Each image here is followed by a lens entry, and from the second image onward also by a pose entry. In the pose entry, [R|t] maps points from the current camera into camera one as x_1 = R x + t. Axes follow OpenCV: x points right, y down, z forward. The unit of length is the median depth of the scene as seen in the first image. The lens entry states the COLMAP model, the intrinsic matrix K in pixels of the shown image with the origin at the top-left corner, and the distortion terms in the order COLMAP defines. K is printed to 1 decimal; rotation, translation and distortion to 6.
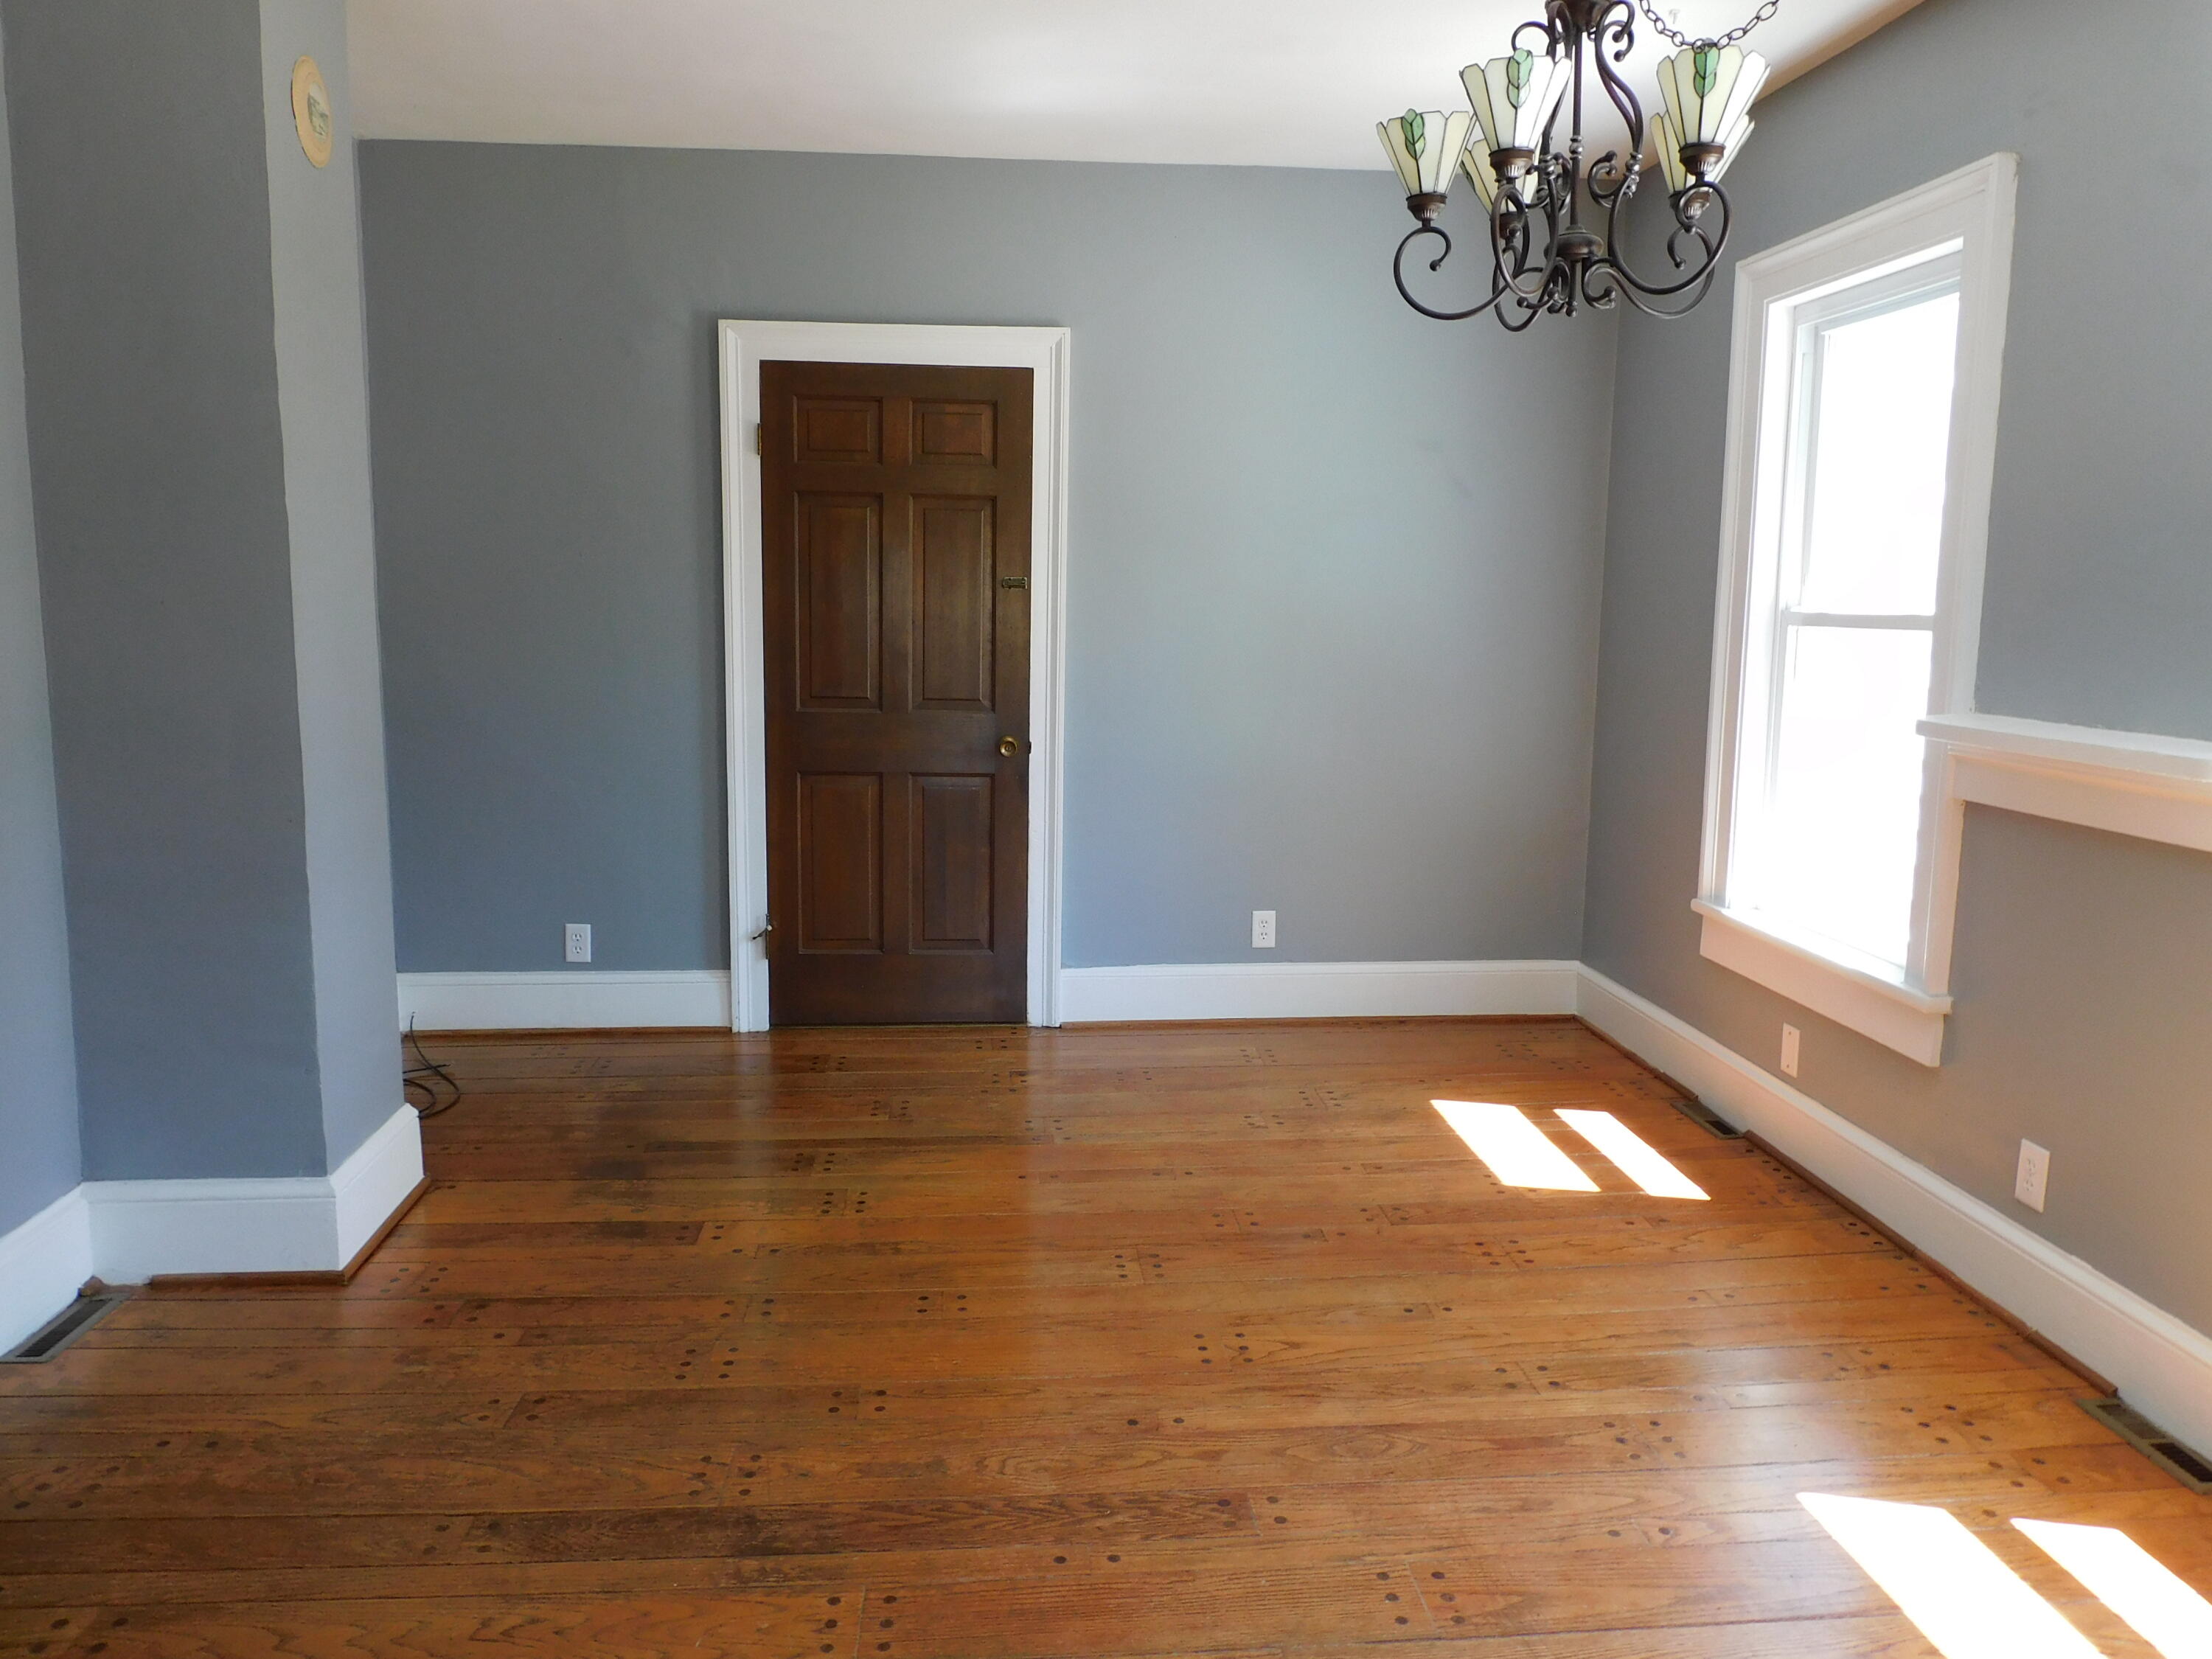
lens RADIAL K [[1562.0, 0, 1116.6], [0, 1562.0, 829.9], [0, 0, 1]] dist [-0.006226, -0.018181]
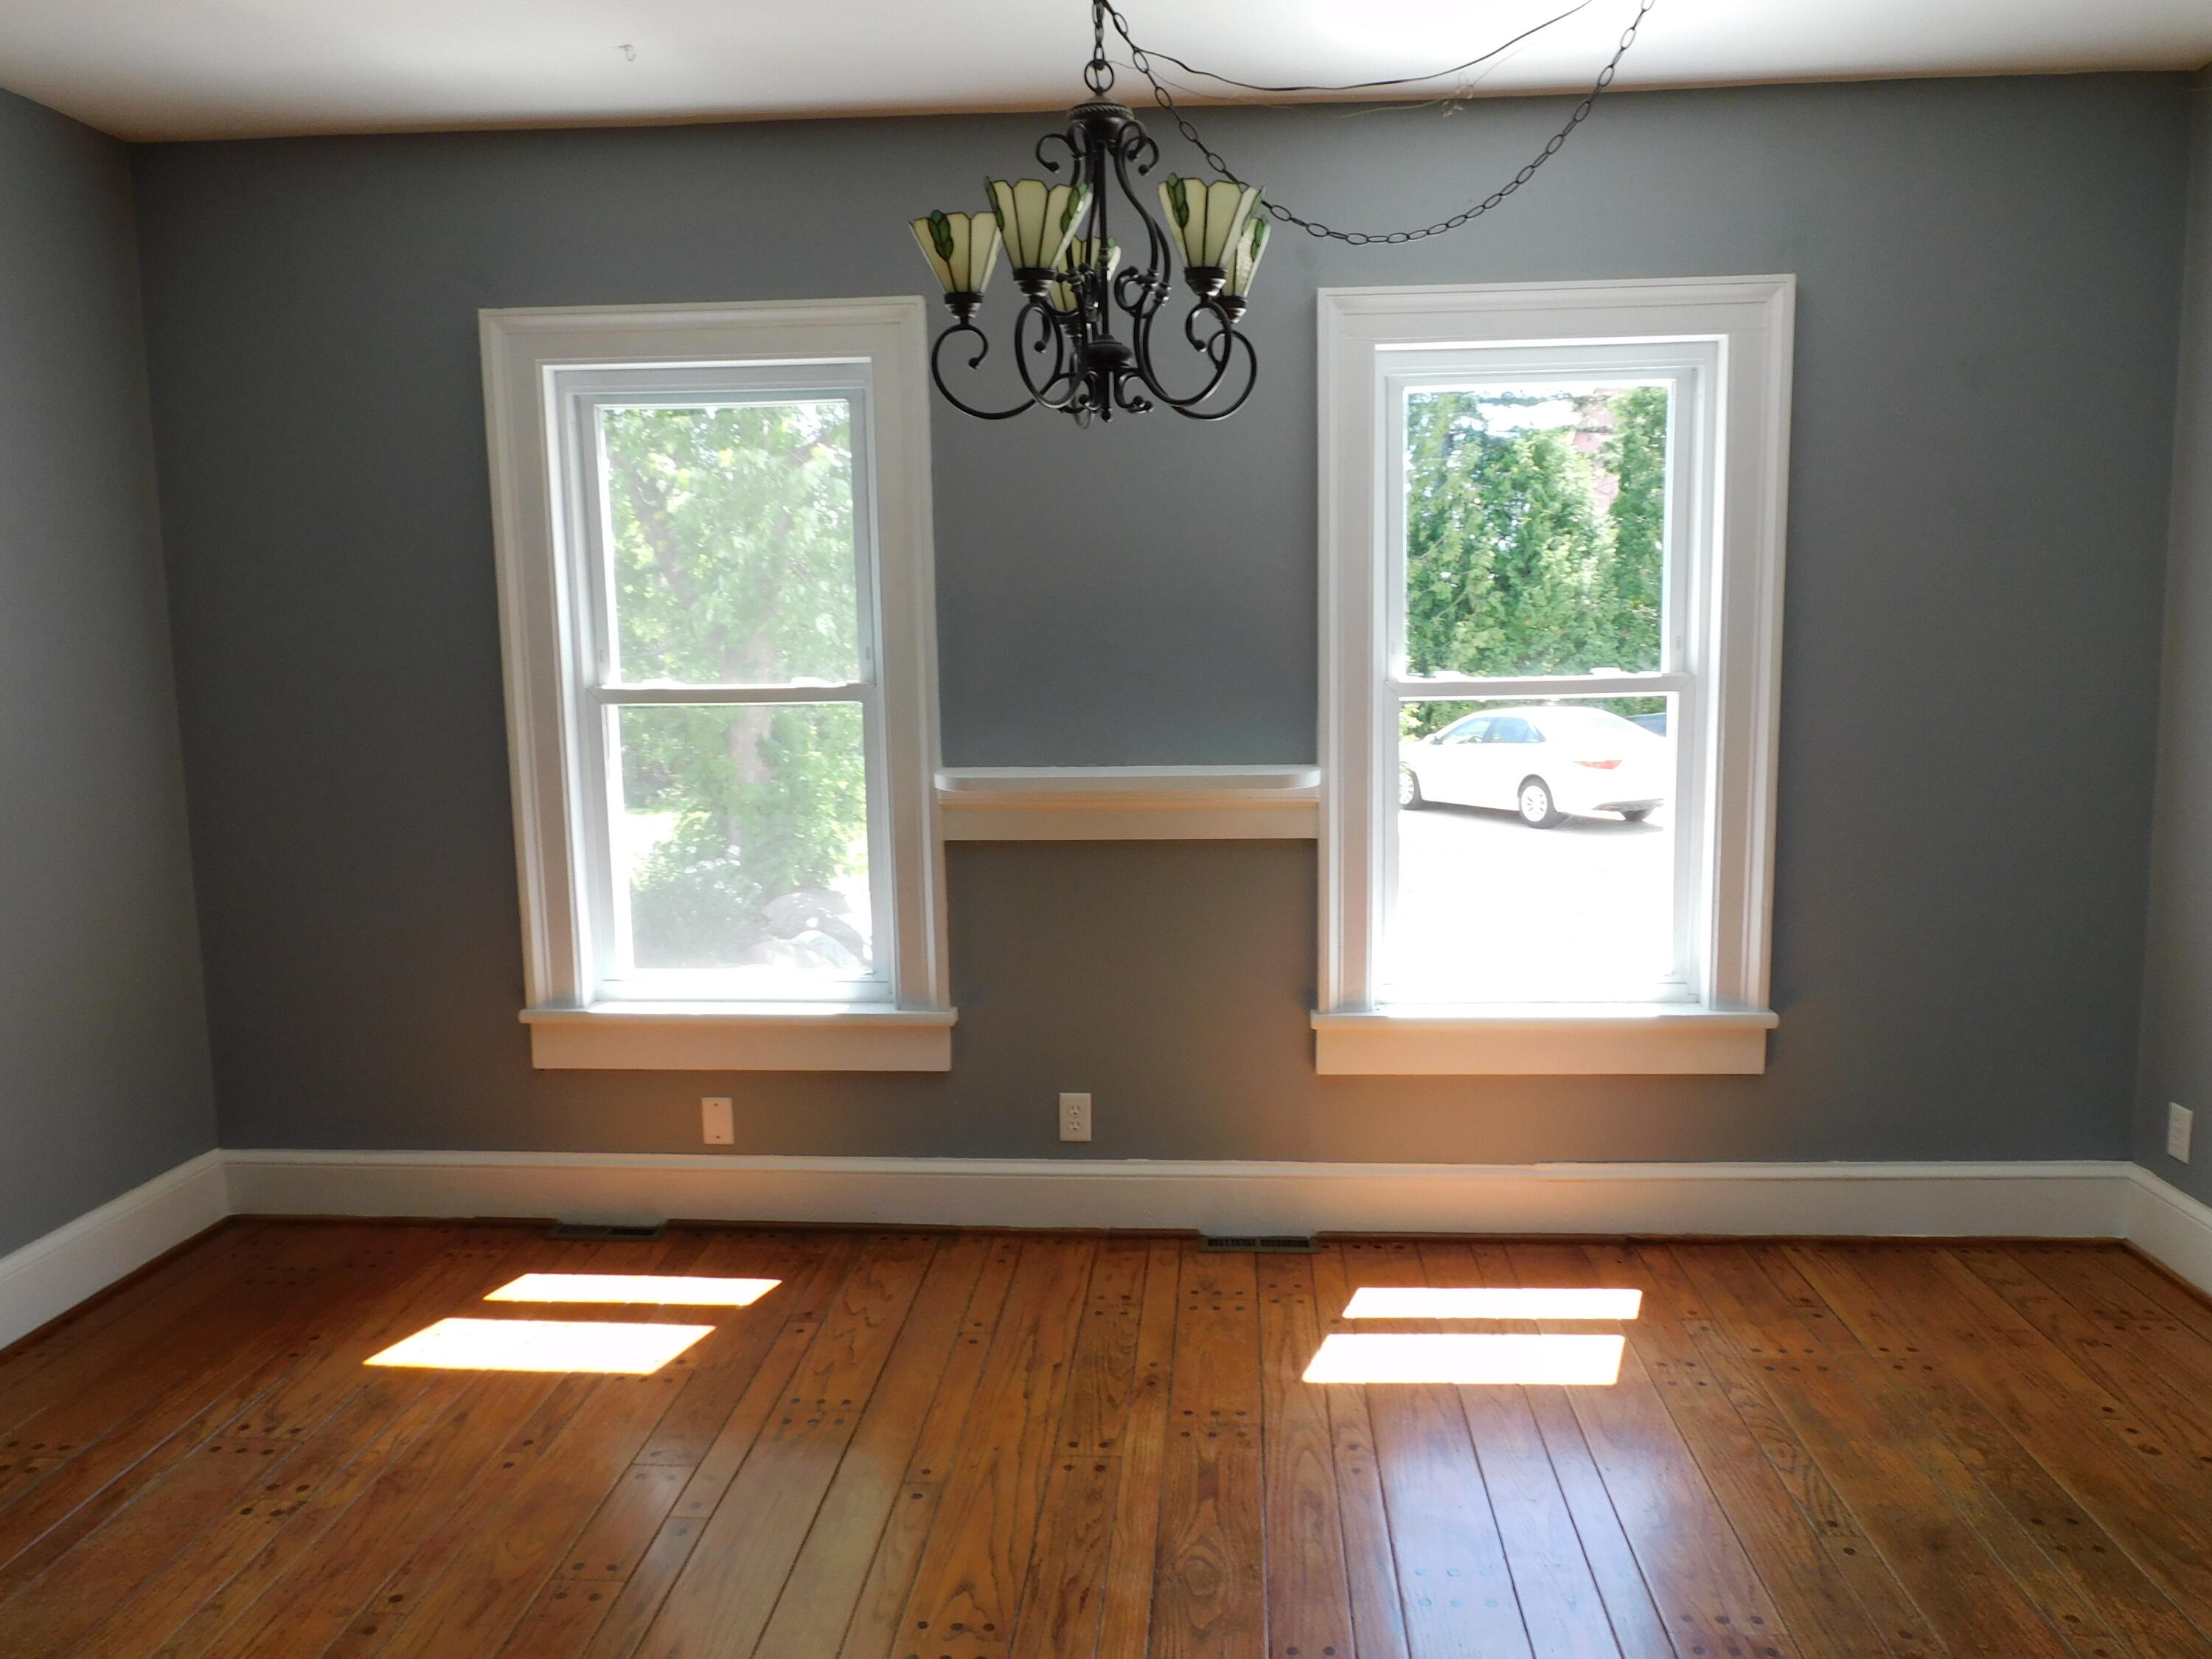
lens RADIAL K [[1562.0, 0, 1122.7], [0, 1562.0, 823.4], [0, 0, 1]] dist [-0.006226, -0.018181]
pose [[0.141422, -0.130062, 0.981368, -0.536536], [0.154297, 0.982112, 0.107925, -0.125163], [-0.977851, 0.136159, 0.158960, 0.610064]]
